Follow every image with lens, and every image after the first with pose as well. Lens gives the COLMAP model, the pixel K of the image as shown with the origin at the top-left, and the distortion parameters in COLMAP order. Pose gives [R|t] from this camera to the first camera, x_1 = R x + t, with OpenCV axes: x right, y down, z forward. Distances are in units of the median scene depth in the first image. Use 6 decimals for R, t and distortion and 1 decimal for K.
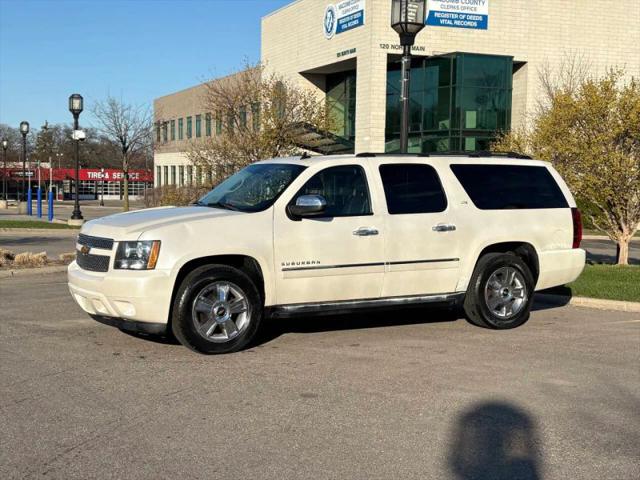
lens RADIAL K [[965.0, 0, 320.0], [0, 965.0, 240.0], [0, 0, 1]] dist [0.093449, -0.091664]
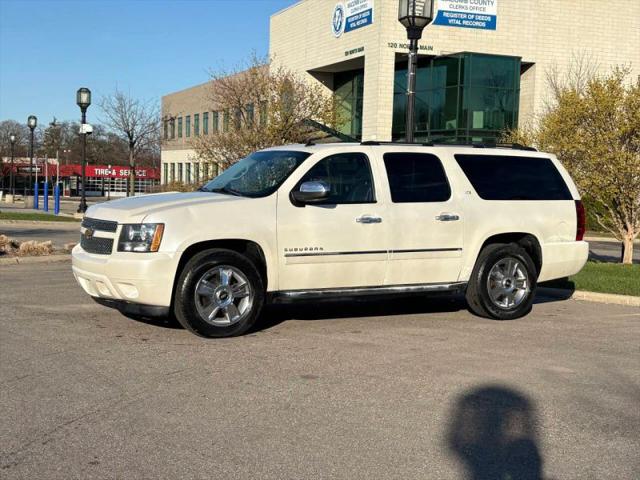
lens RADIAL K [[965.0, 0, 320.0], [0, 965.0, 240.0], [0, 0, 1]] dist [0.093449, -0.091664]
pose [[0.999872, 0.014888, -0.005929, 0.002485], [-0.014894, 0.999889, -0.000852, 0.013240], [0.005916, 0.000940, 0.999982, -0.002413]]
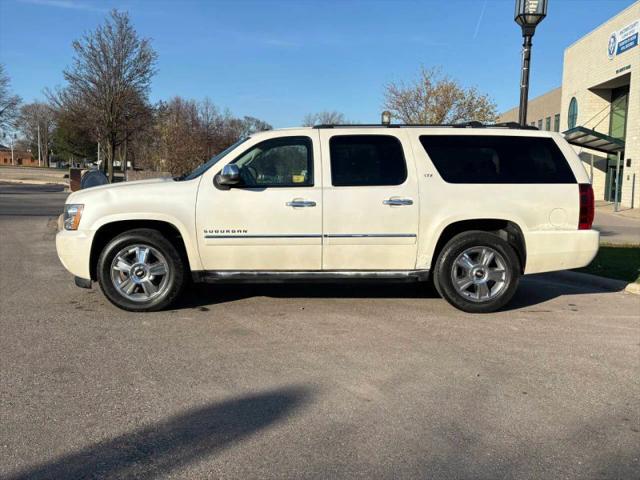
lens RADIAL K [[630.9, 0, 320.0], [0, 630.9, 240.0], [0, 0, 1]] dist [0.041710, -0.004330]
pose [[0.884908, 0.050277, -0.463045, 0.336727], [-0.032140, 0.998379, 0.046982, -0.001614], [0.464656, -0.026693, 0.885089, 0.394811]]
